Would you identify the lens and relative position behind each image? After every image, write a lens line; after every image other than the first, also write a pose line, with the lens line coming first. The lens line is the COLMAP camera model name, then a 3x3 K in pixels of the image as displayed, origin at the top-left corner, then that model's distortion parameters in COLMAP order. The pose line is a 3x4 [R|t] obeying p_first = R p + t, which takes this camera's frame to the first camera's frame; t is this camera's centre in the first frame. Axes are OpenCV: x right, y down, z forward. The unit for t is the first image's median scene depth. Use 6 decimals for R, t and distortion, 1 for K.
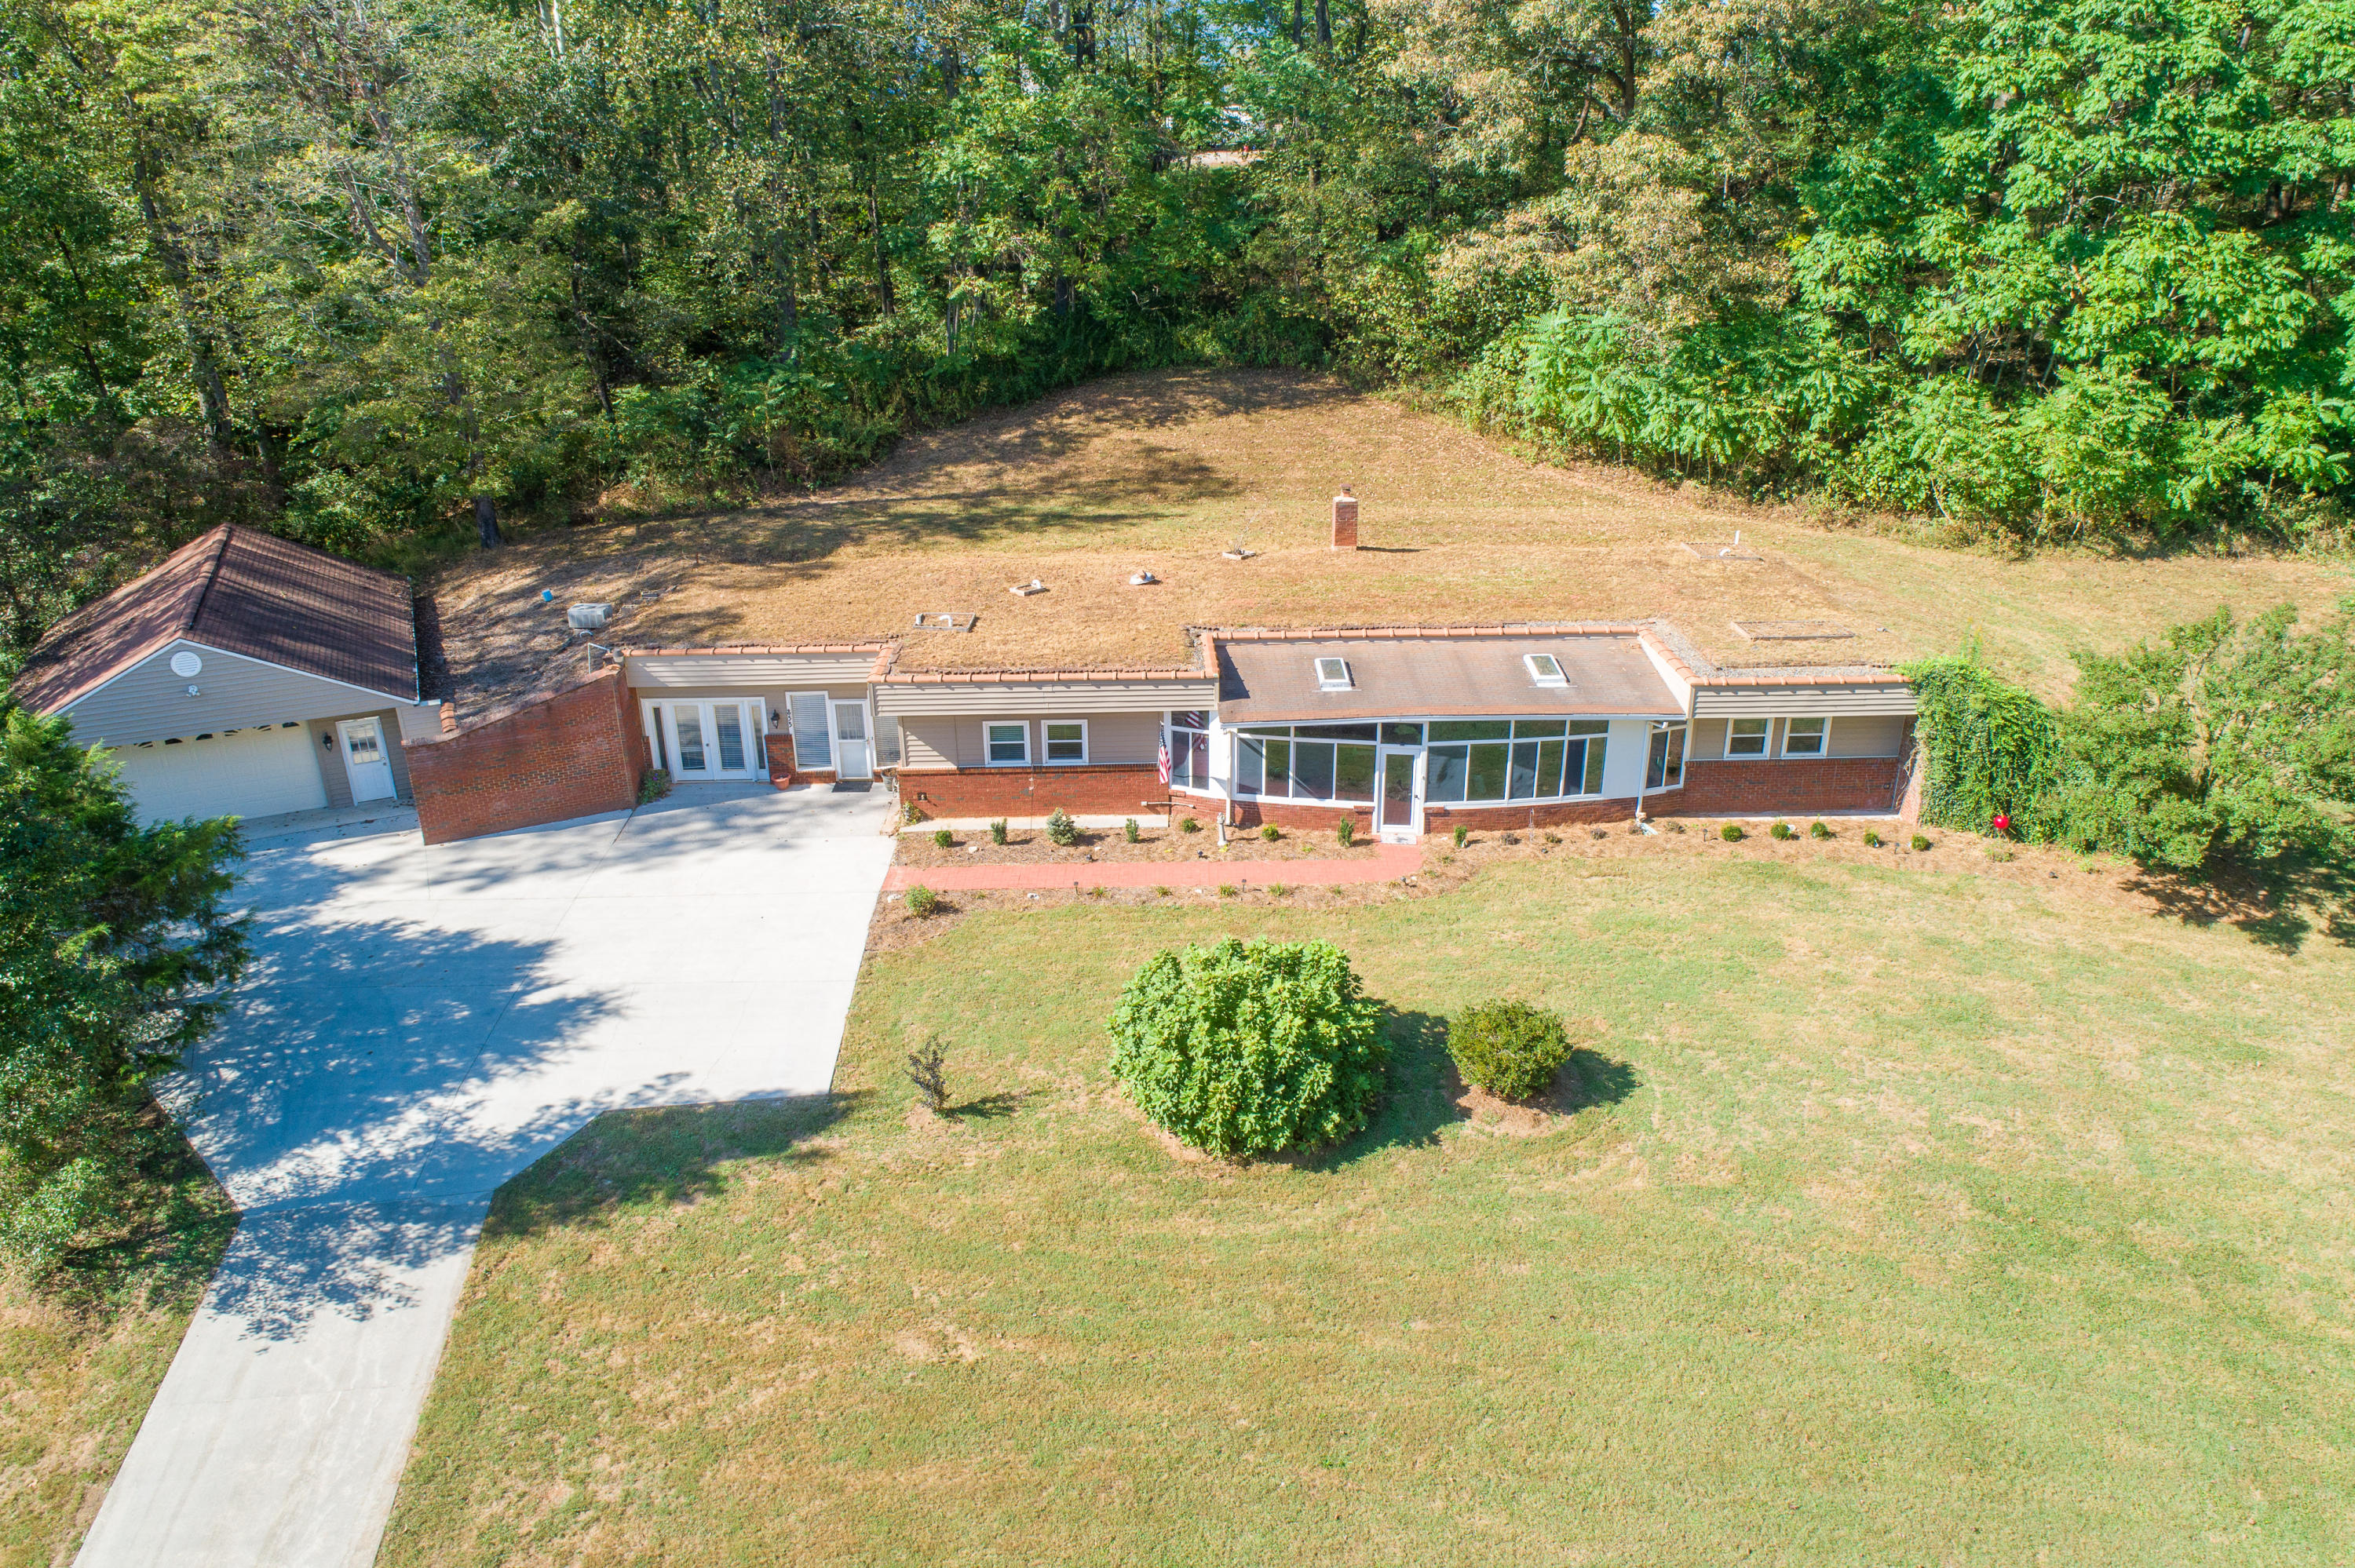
lens RADIAL K [[1579.6, 0, 1129.6], [0, 1579.6, 747.9], [0, 0, 1]] dist [-0.012218, 0.015387]
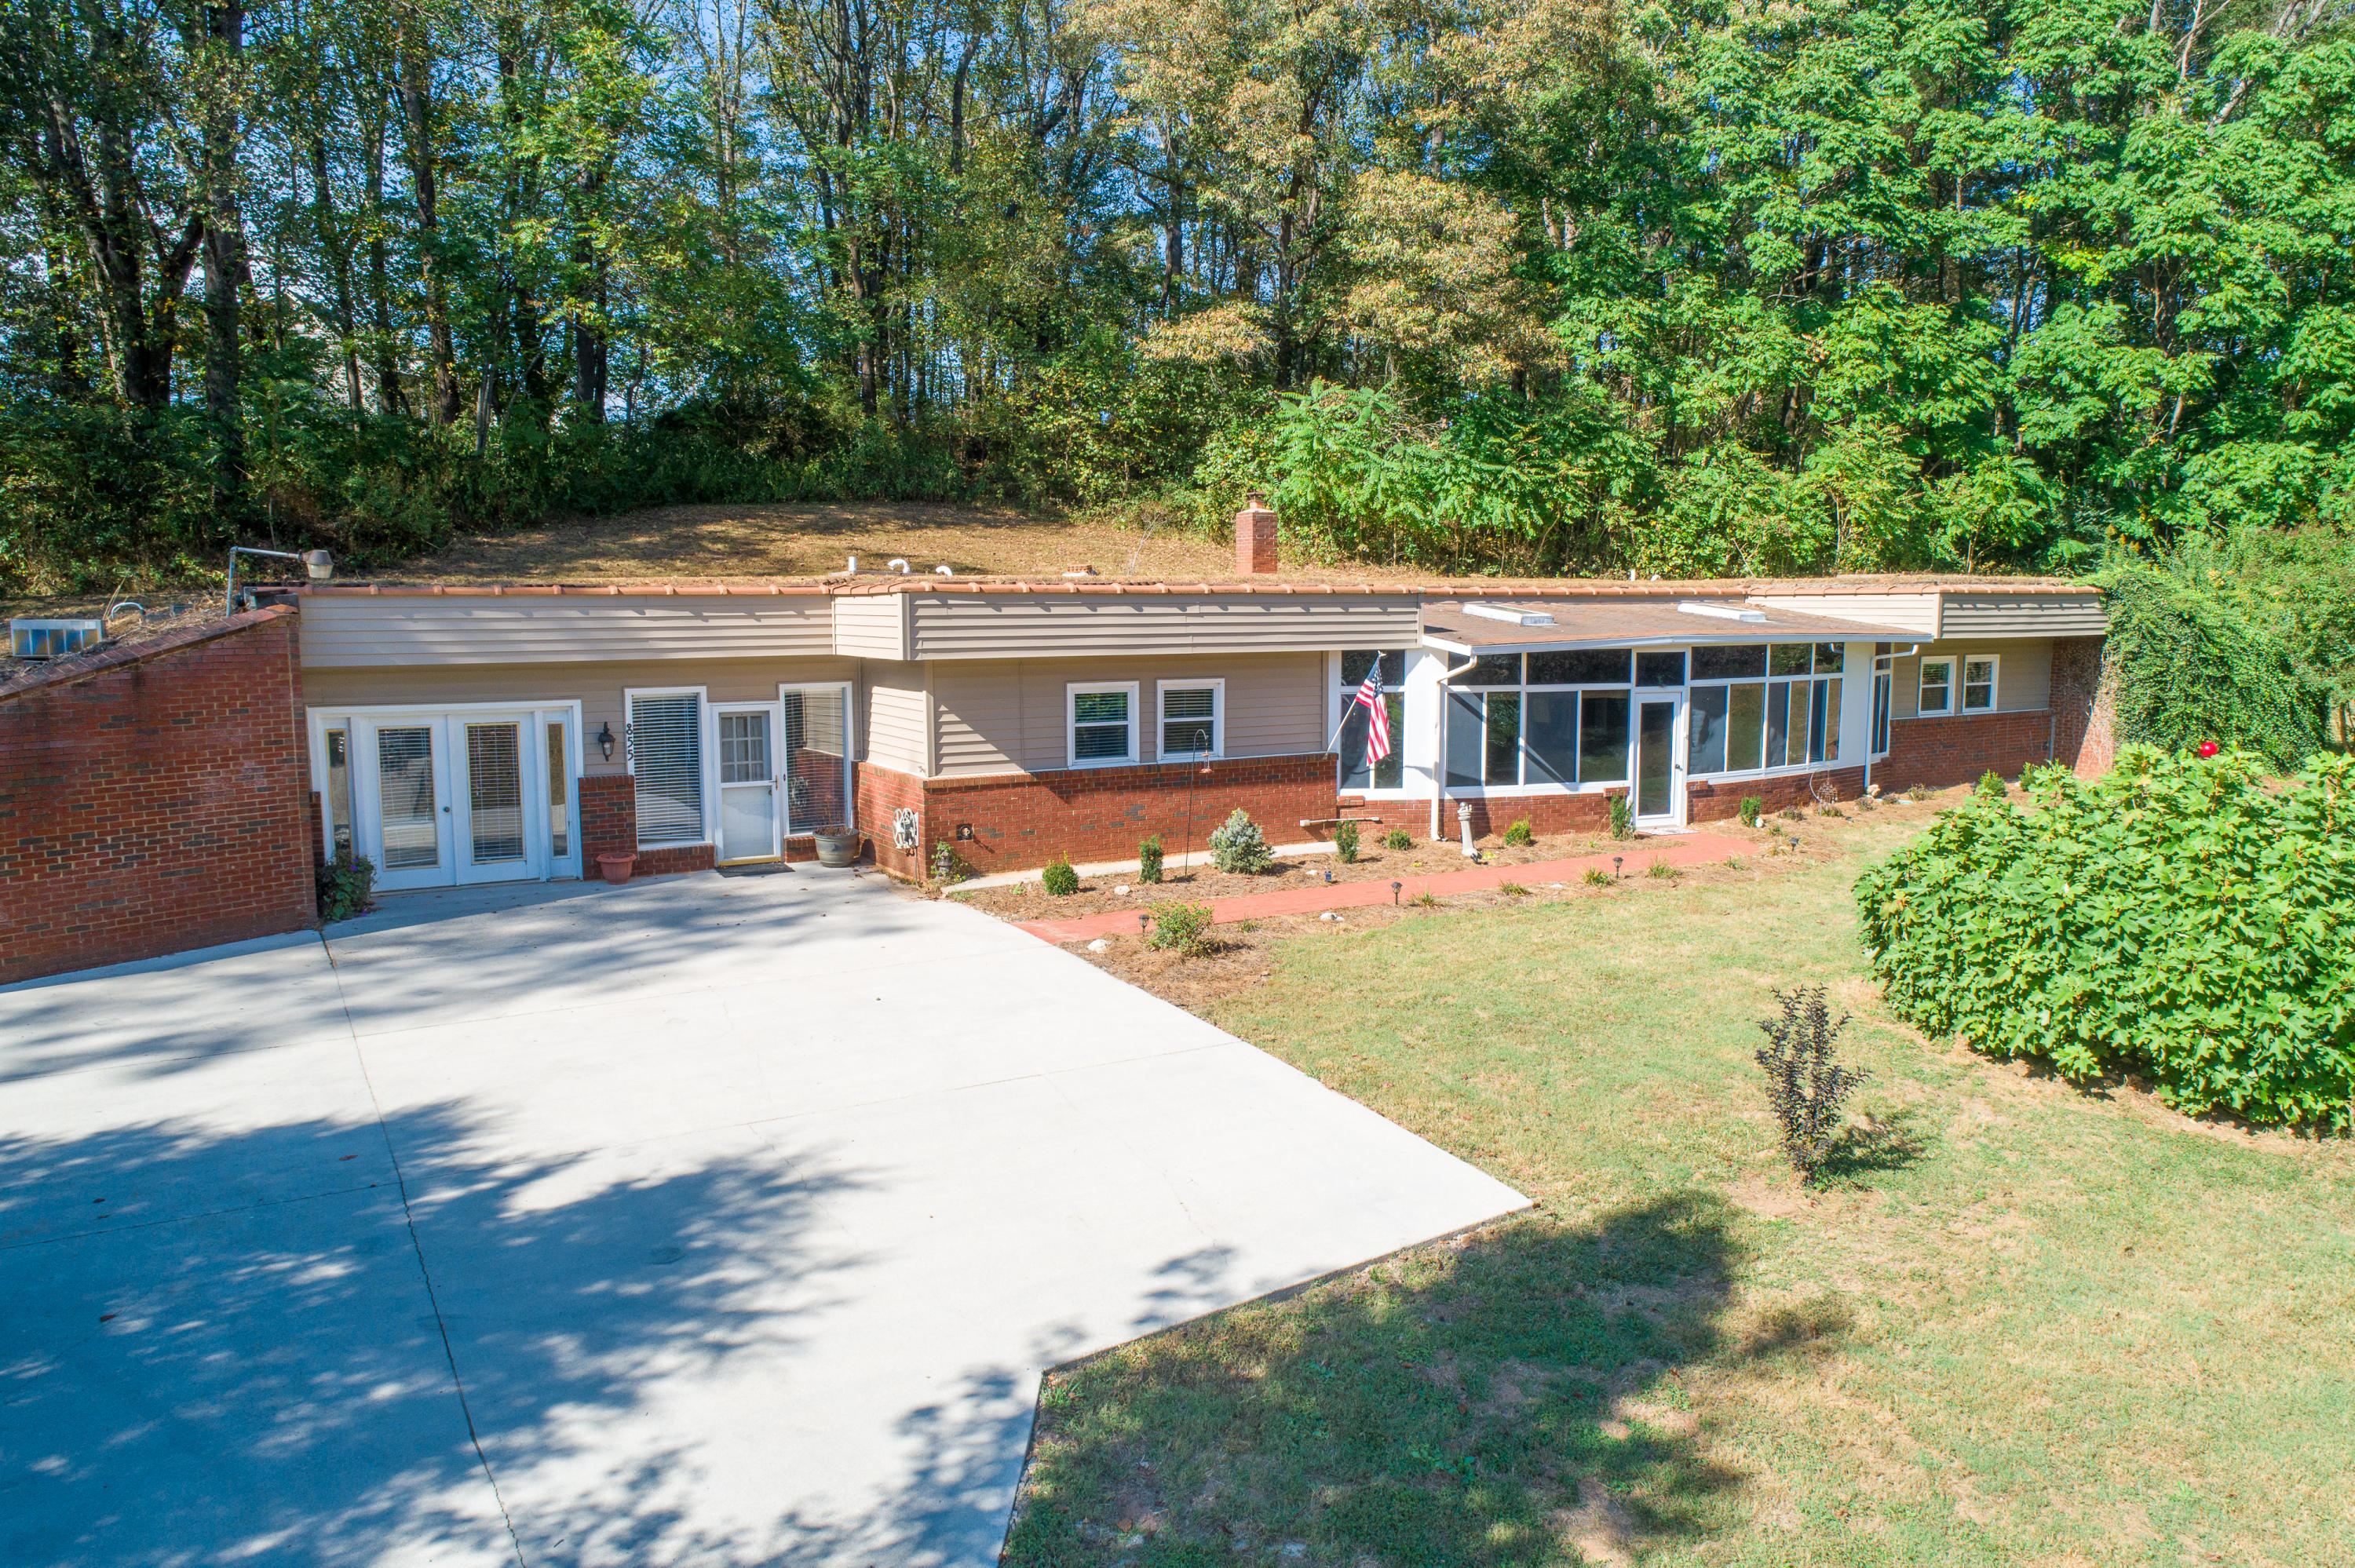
lens RADIAL K [[1579.6, 0, 1159.2], [0, 1579.6, 760.9], [0, 0, 1]] dist [-0.012218, 0.015387]
pose [[0.870498, -0.039163, 0.490611, -0.339700], [0.165855, 0.961867, -0.217497, 0.136466], [-0.463385, 0.270701, 0.843798, 0.518410]]
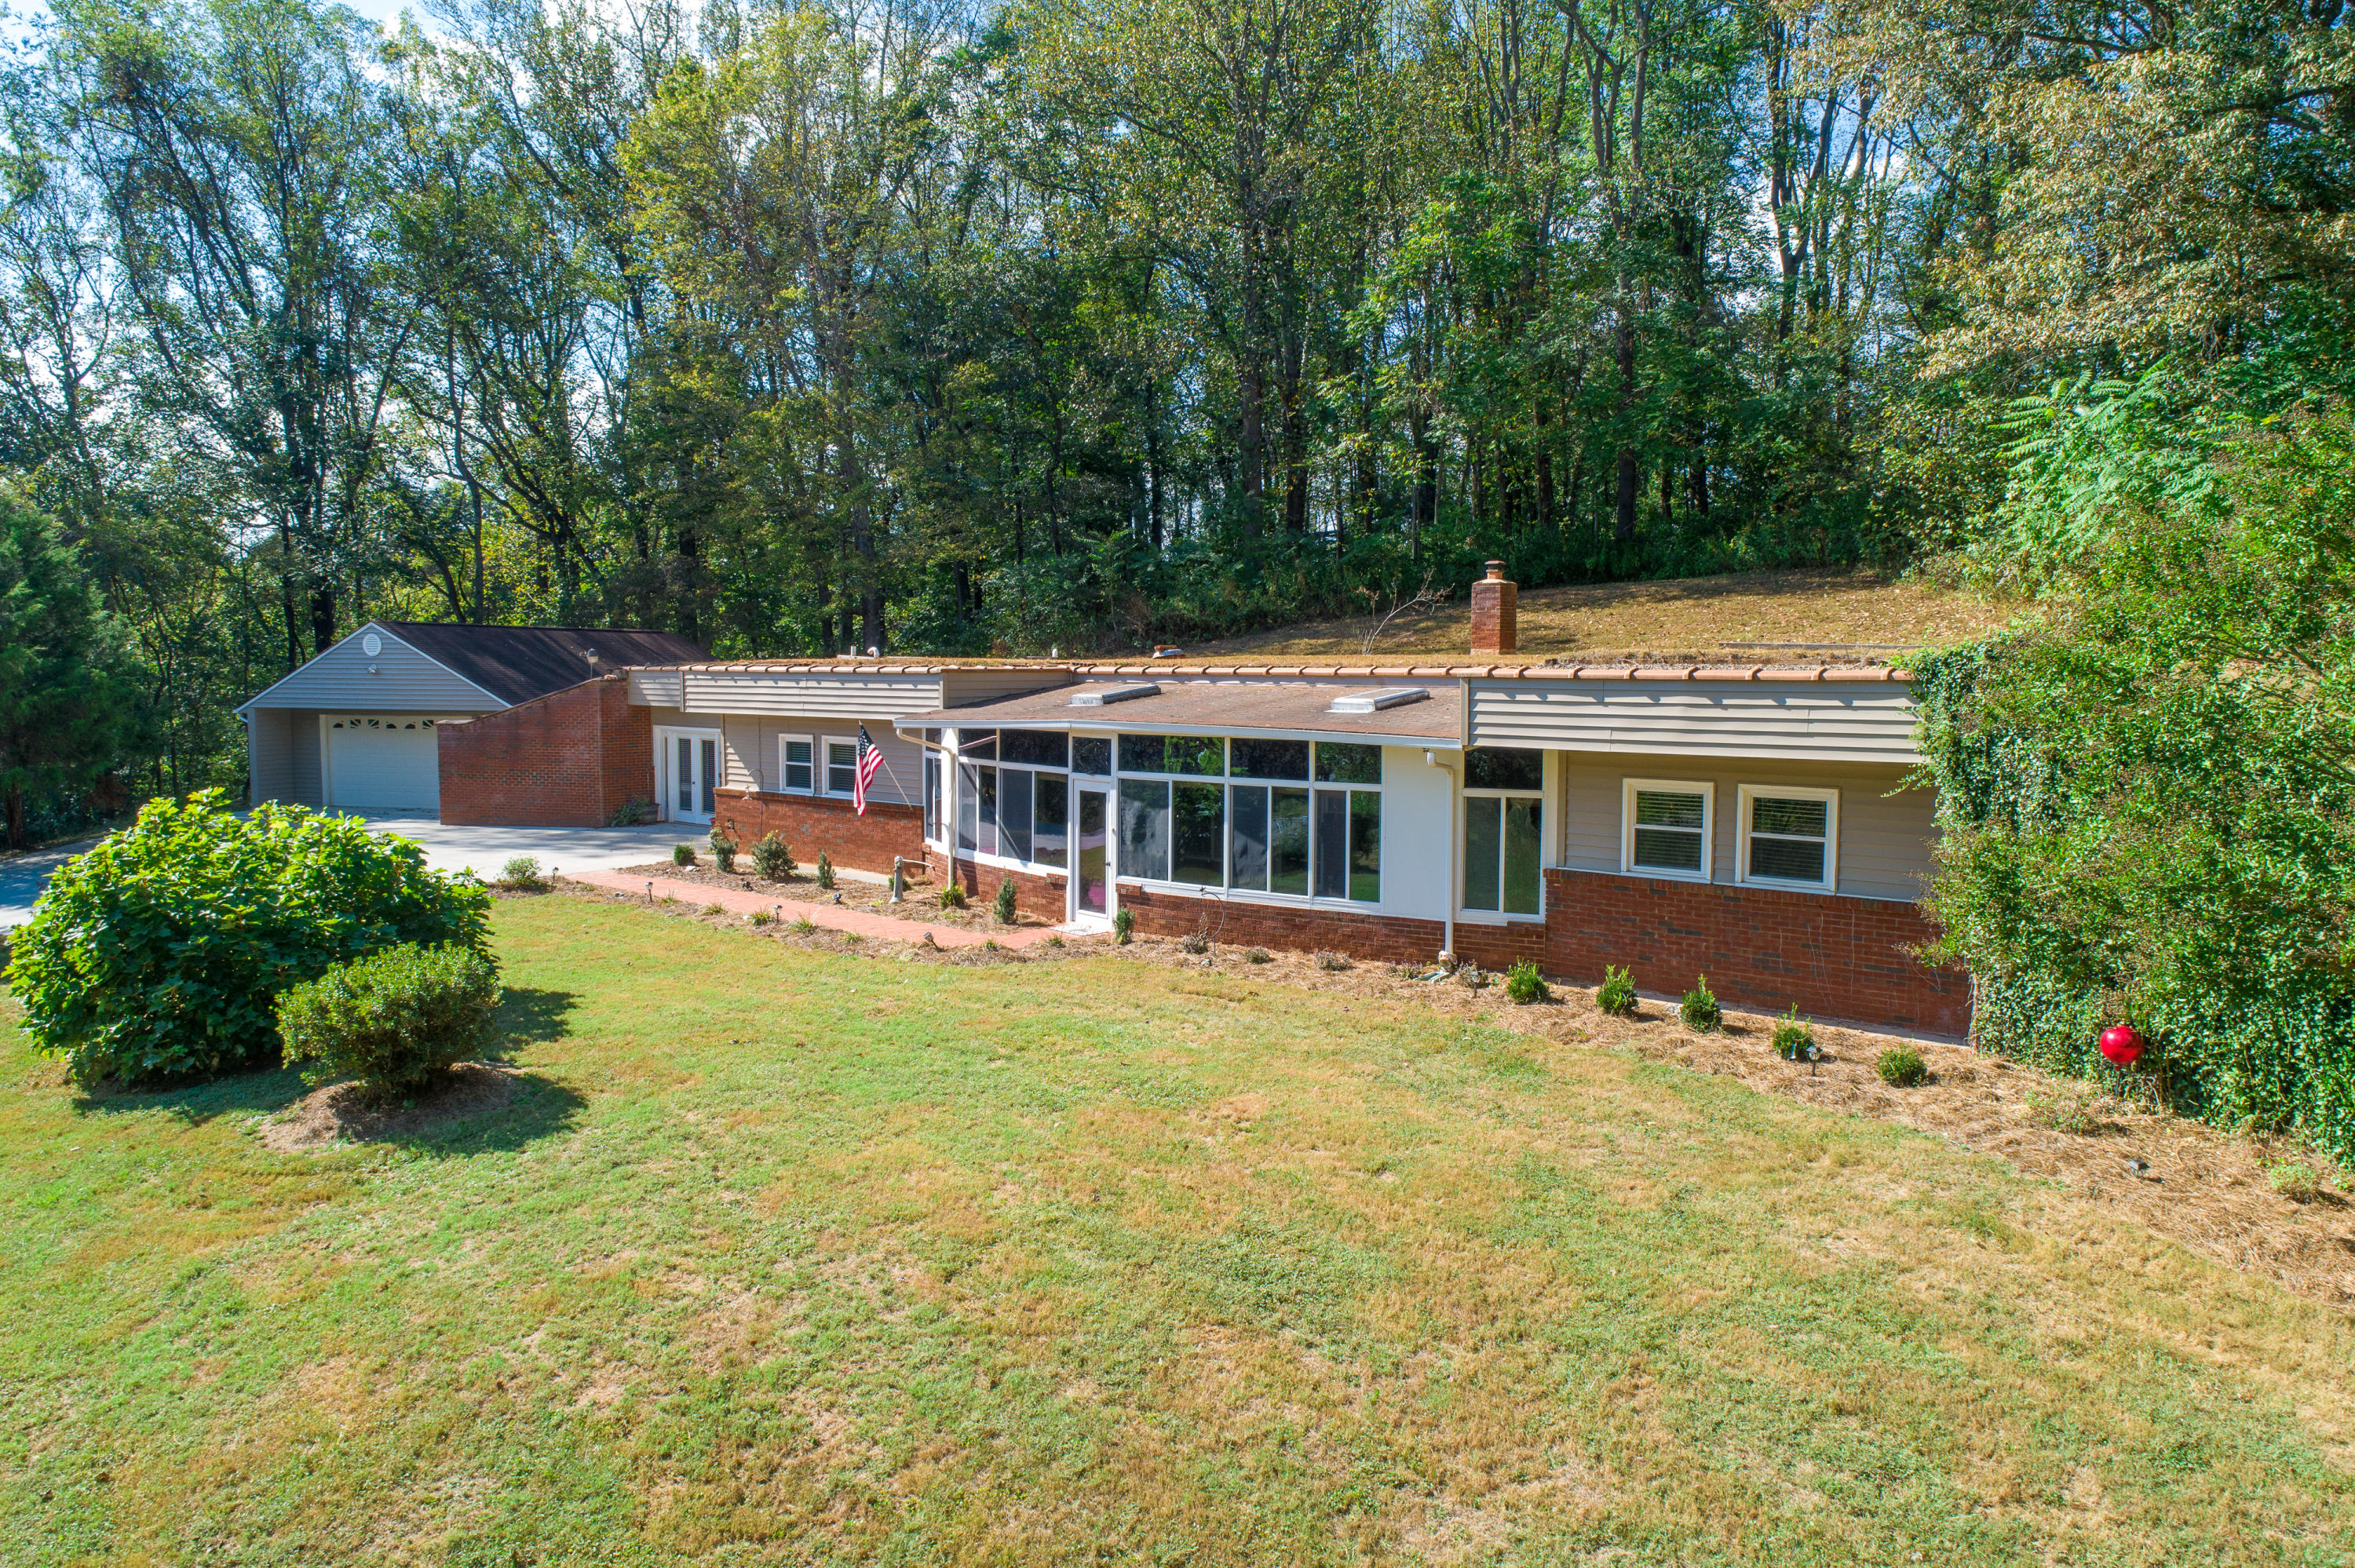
lens RADIAL K [[1579.6, 0, 1185.7], [0, 1579.6, 780.3], [0, 0, 1]] dist [-0.012218, 0.015387]
pose [[0.740123, 0.062475, -0.669563, 0.604742], [-0.259145, 0.945272, -0.198254, 0.112533], [0.620533, 0.320246, 0.715808, 0.553147]]
